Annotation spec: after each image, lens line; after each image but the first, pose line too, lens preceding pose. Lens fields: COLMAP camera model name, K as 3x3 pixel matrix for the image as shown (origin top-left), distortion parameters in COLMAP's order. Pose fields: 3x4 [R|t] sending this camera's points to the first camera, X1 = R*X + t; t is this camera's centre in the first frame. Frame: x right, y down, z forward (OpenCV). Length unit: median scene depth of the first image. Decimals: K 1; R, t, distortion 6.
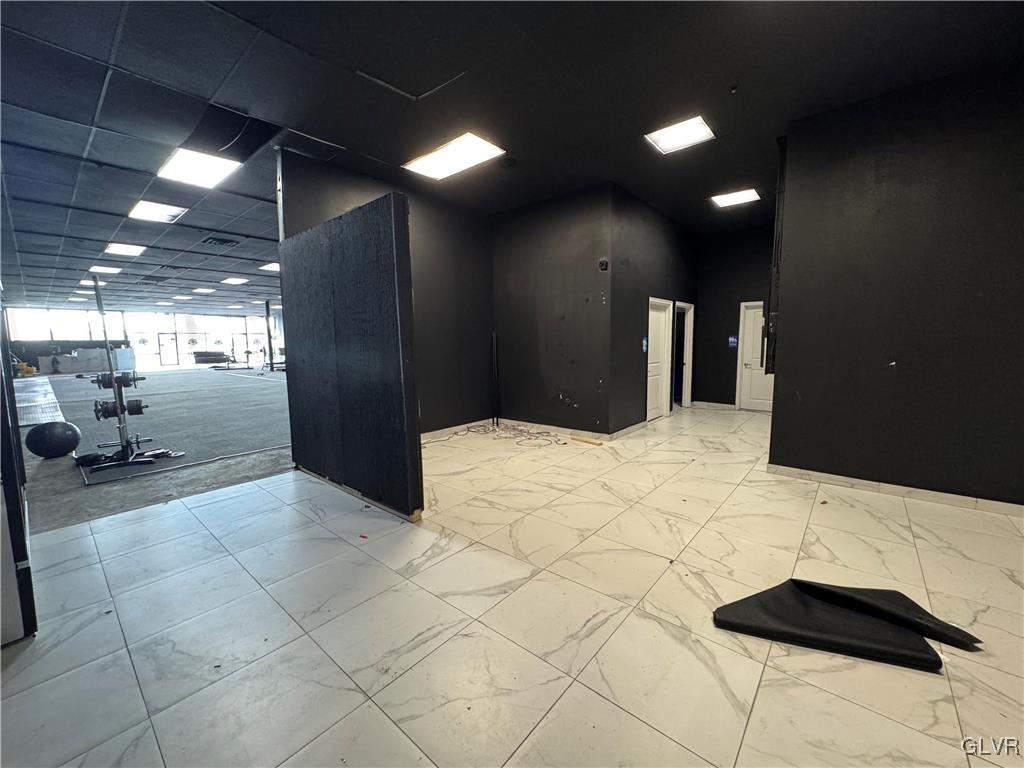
lens RADIAL K [[408.9, 0, 512.2], [0, 408.9, 383.3], [0, 0, 1]] dist [-0.001400, -0.000195]
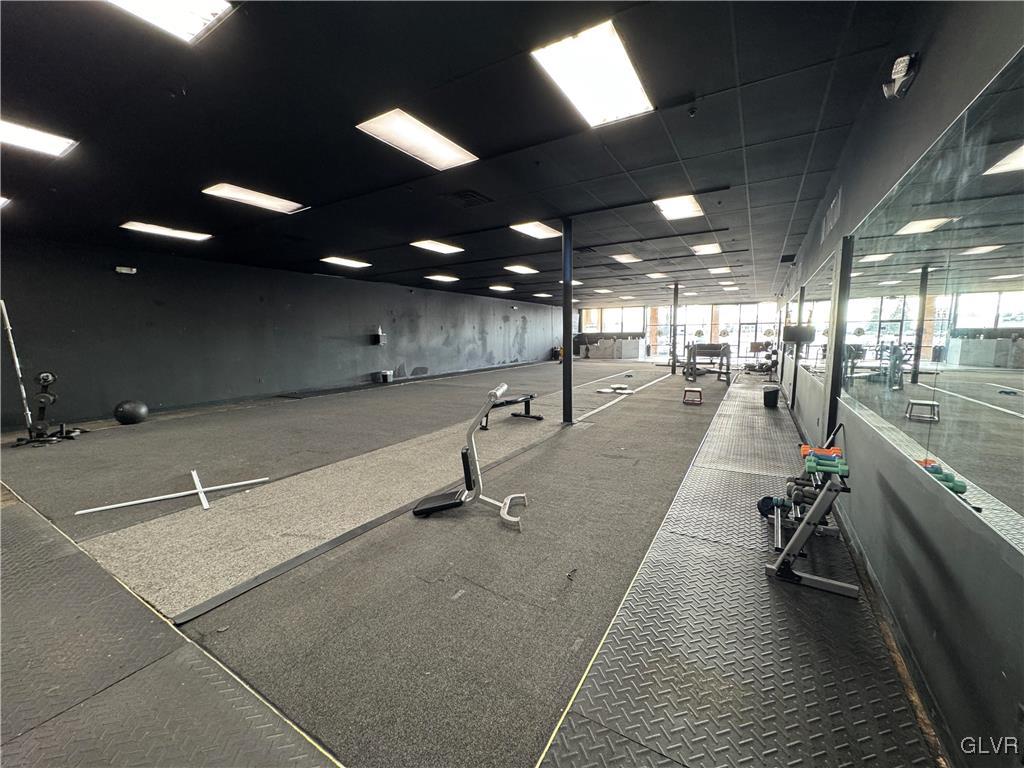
lens RADIAL K [[408.9, 0, 513.2], [0, 408.9, 386.9], [0, 0, 1]] dist [-0.001400, -0.000195]
pose [[0.171021, 0.130292, -0.976614, 0.126196], [-0.089717, 0.989159, 0.116255, -0.058301], [0.981174, 0.067736, 0.180856, 0.483441]]
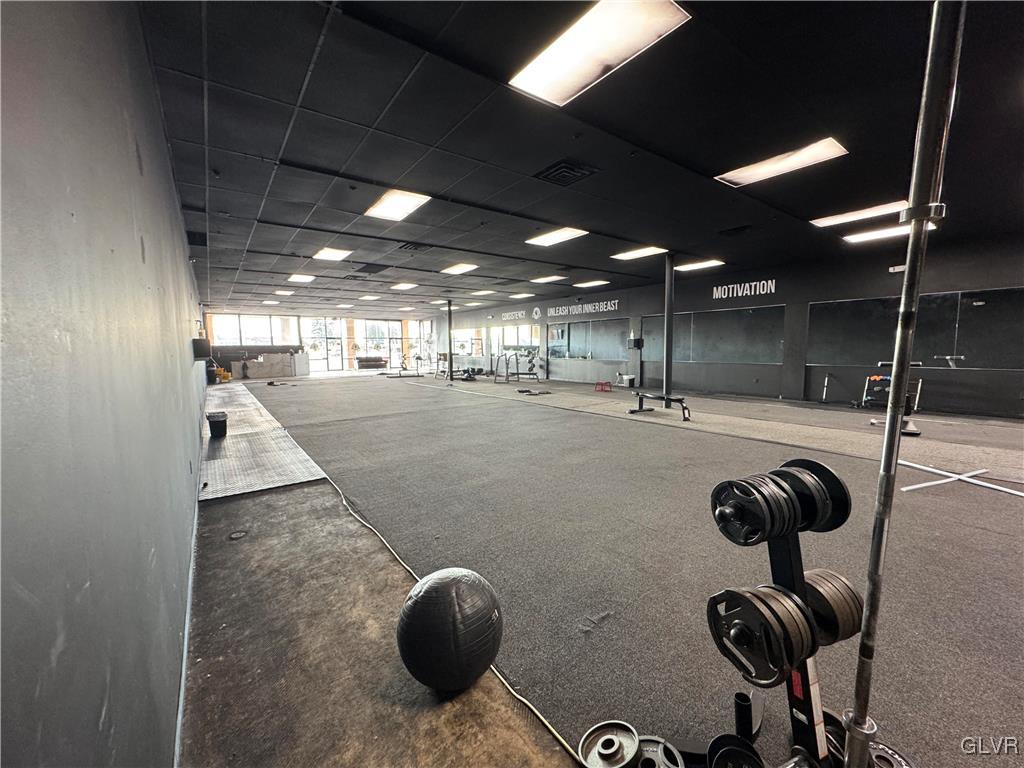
lens RADIAL K [[408.9, 0, 514.9], [0, 408.9, 389.1], [0, 0, 1]] dist [-0.001400, -0.000195]
pose [[0.975215, 0.022526, -0.220109, -0.229157], [-0.021916, 0.999746, 0.005212, -0.016575], [0.220171, -0.000259, 0.975461, 0.152630]]
